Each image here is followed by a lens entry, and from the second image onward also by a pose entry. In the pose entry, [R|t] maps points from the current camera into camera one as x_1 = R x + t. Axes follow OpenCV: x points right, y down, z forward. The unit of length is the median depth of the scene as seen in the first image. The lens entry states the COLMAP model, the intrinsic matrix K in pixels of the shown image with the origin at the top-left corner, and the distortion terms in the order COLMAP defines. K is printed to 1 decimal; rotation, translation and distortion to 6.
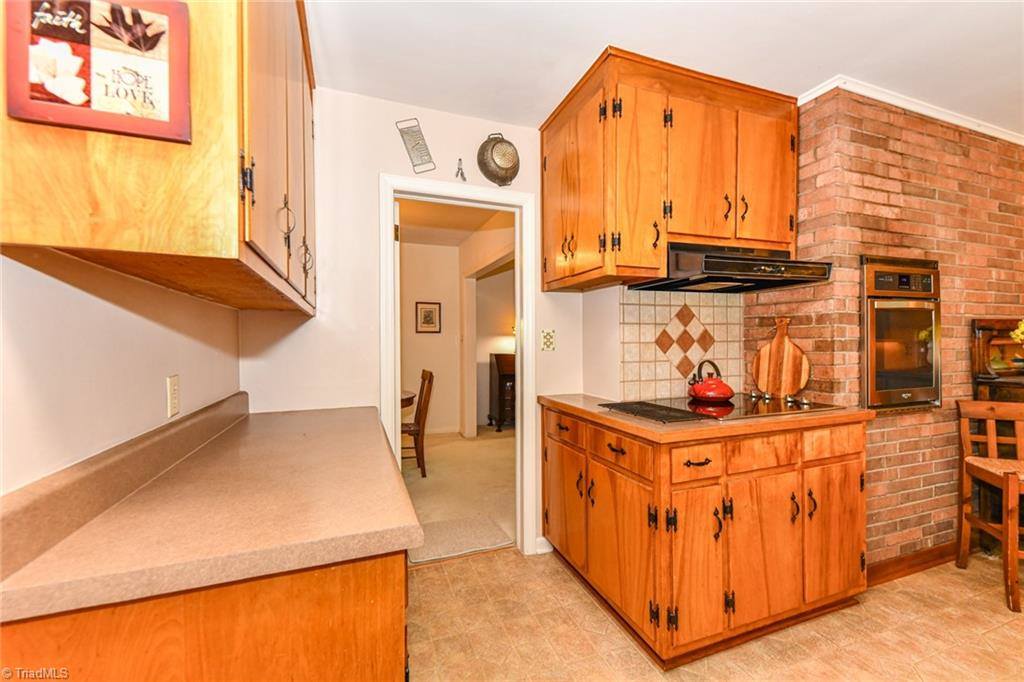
lens RADIAL K [[415.0, 0, 507.7], [0, 415.0, 345.3], [0, 0, 1]] dist [0.009241, -0.003539]
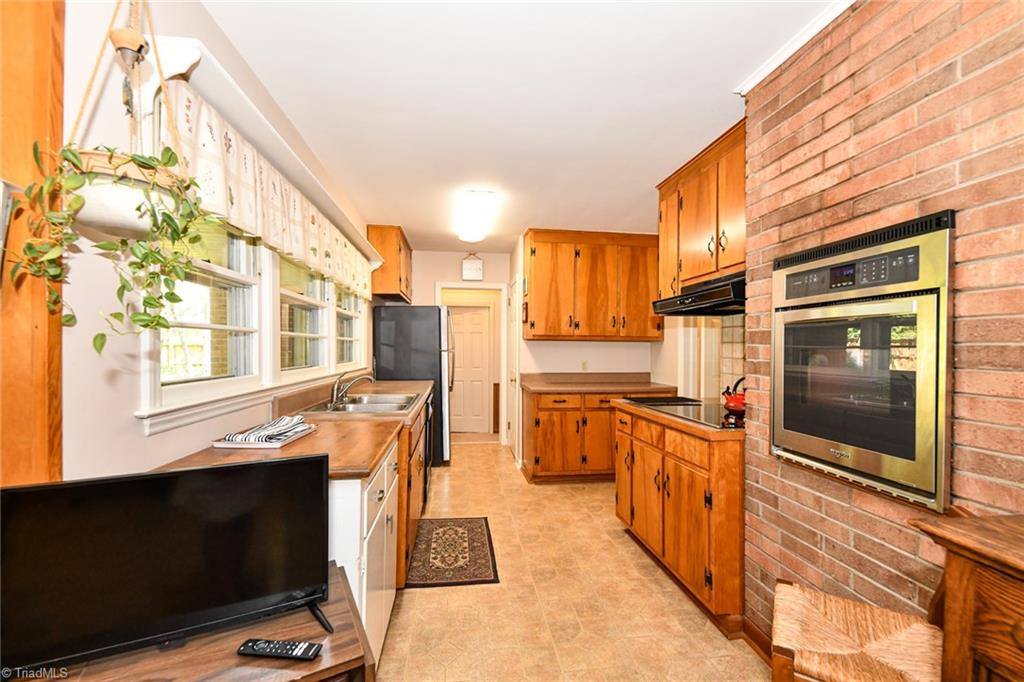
lens RADIAL K [[415.0, 0, 509.8], [0, 415.0, 345.5], [0, 0, 1]] dist [0.009241, -0.003539]
pose [[-0.213171, 0.001841, -0.977013, 1.765616], [-0.016268, 0.999853, 0.005433, -0.043000], [0.976879, 0.017052, -0.213110, 0.667152]]
